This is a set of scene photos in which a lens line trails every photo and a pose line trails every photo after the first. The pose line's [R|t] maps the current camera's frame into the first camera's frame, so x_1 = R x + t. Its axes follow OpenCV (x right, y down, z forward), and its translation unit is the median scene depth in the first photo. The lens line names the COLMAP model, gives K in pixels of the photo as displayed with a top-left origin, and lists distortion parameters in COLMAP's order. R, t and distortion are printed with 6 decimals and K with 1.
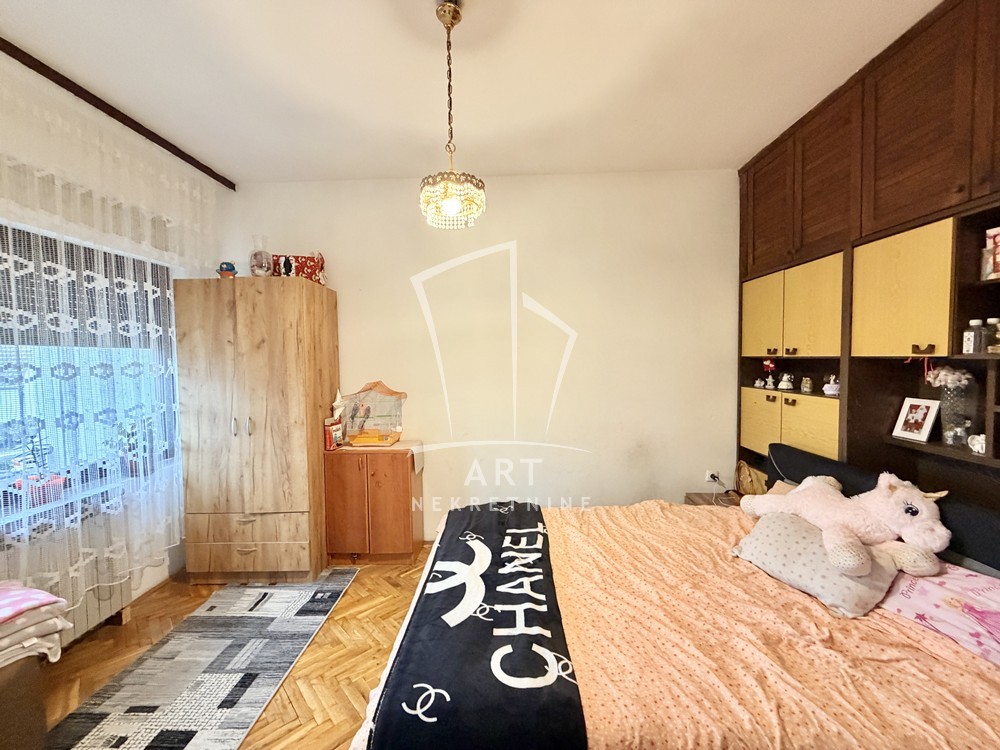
lens RADIAL K [[397.7, 0, 497.4], [0, 397.7, 375.0], [0, 0, 1]] dist [-0.003810, 0.000366]
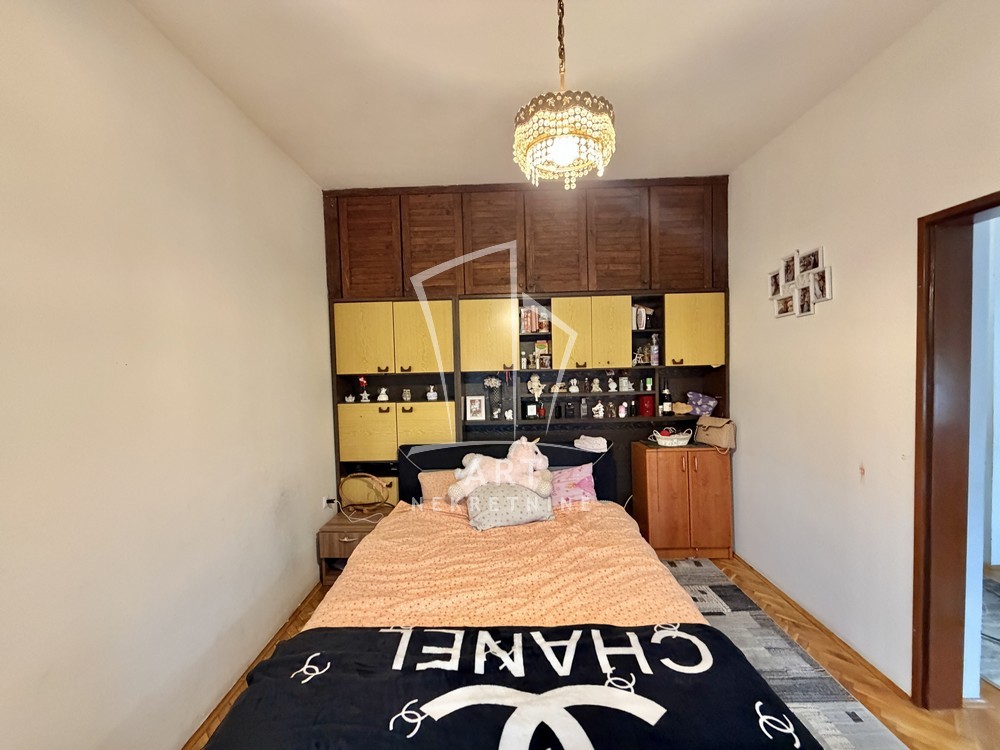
lens RADIAL K [[397.7, 0, 495.5], [0, 397.7, 372.9], [0, 0, 1]] dist [-0.003810, 0.000366]
pose [[-0.020091, -0.006541, 0.999777, -0.624771], [0.070237, 0.997499, 0.007937, -0.045049], [-0.997328, 0.070381, -0.019581, 0.917671]]
